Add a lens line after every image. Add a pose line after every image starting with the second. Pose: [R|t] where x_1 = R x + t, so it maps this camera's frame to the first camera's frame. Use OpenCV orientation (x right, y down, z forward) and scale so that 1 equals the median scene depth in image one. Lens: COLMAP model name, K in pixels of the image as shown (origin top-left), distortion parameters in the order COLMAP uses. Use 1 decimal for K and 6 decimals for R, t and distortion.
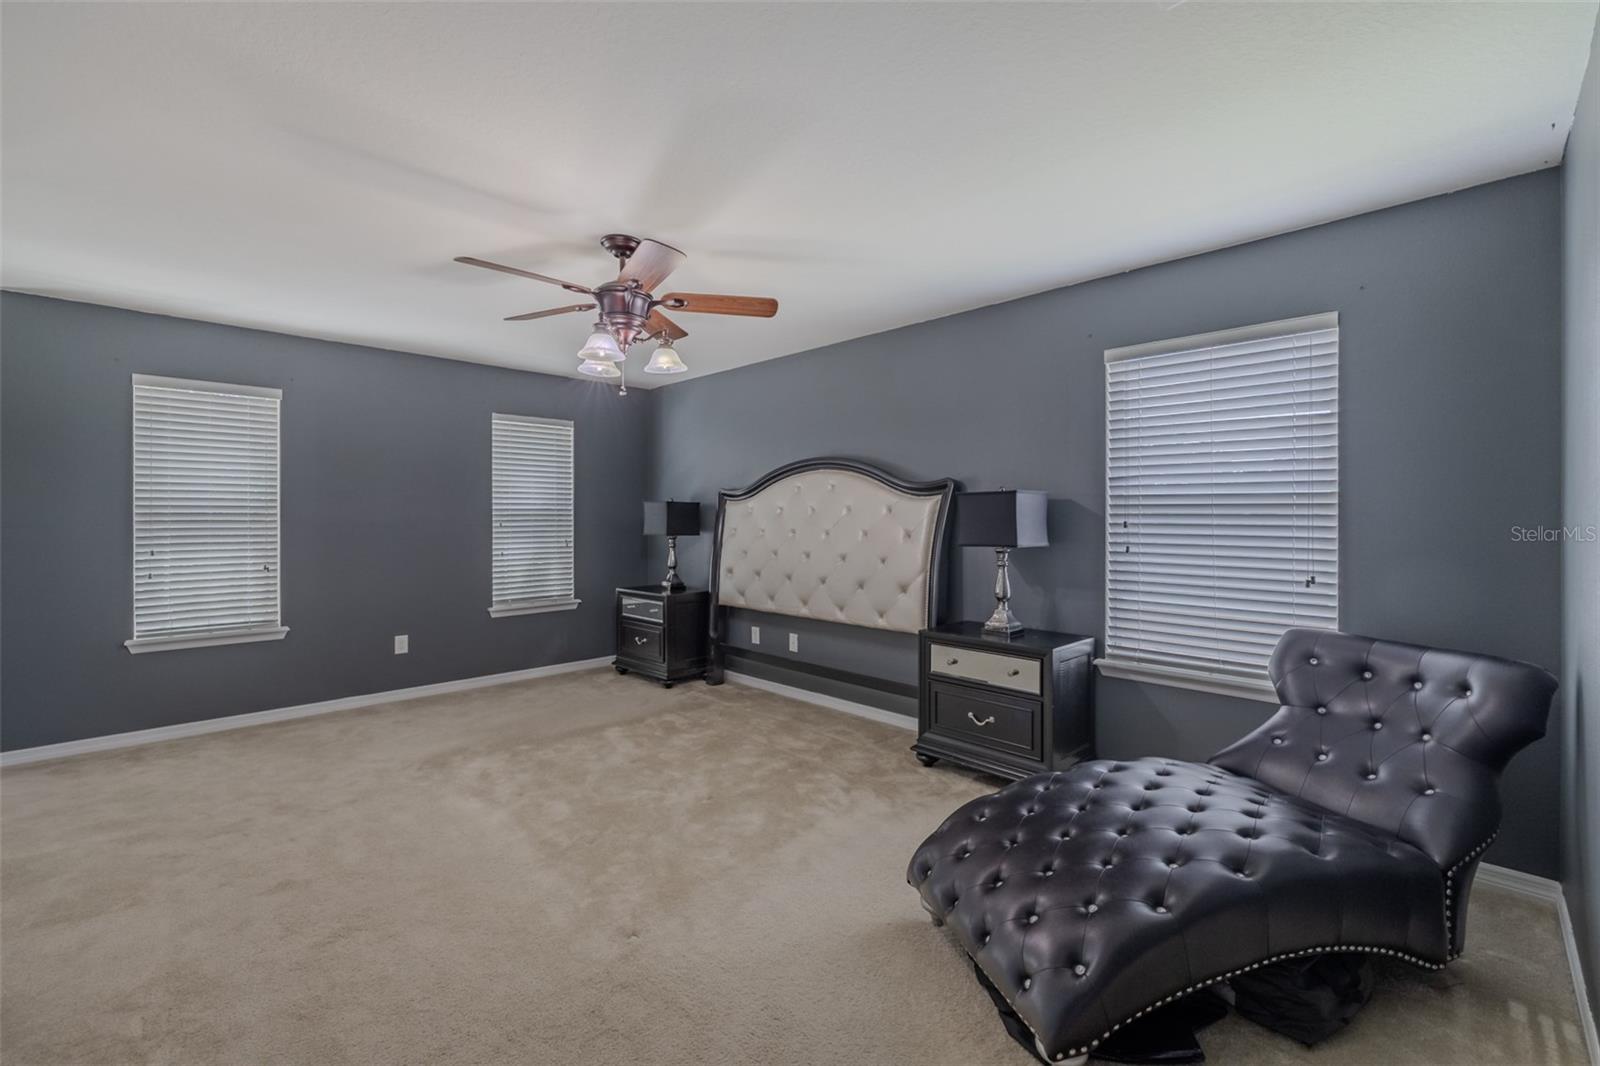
lens RADIAL K [[684.8, 0, 798.4], [0, 684.8, 532.2], [0, 0, 1]] dist [0.001821, 0.001016]
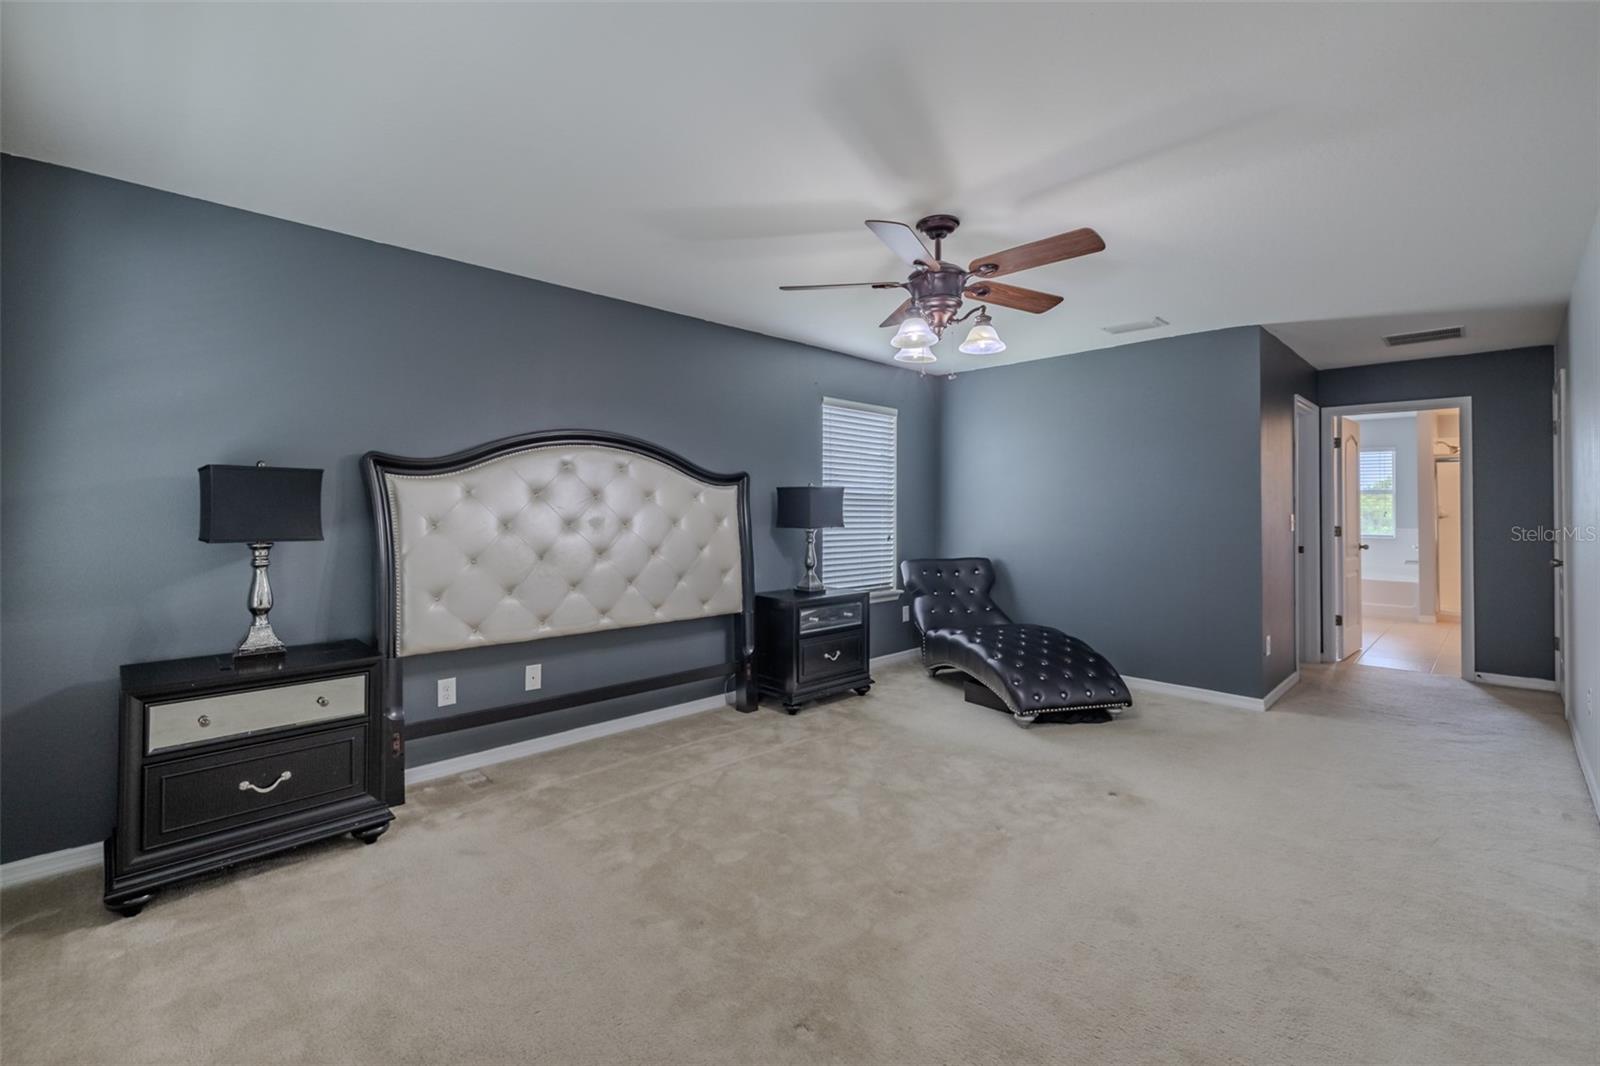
lens RADIAL K [[684.8, 0, 824.6], [0, 684.8, 500.5], [0, 0, 1]] dist [0.001821, 0.001016]
pose [[-0.011209, 0.001312, 0.999936, -0.687427], [0.009054, 0.999958, -0.001211, -0.020646], [-0.999896, 0.009039, -0.011221, 0.653061]]
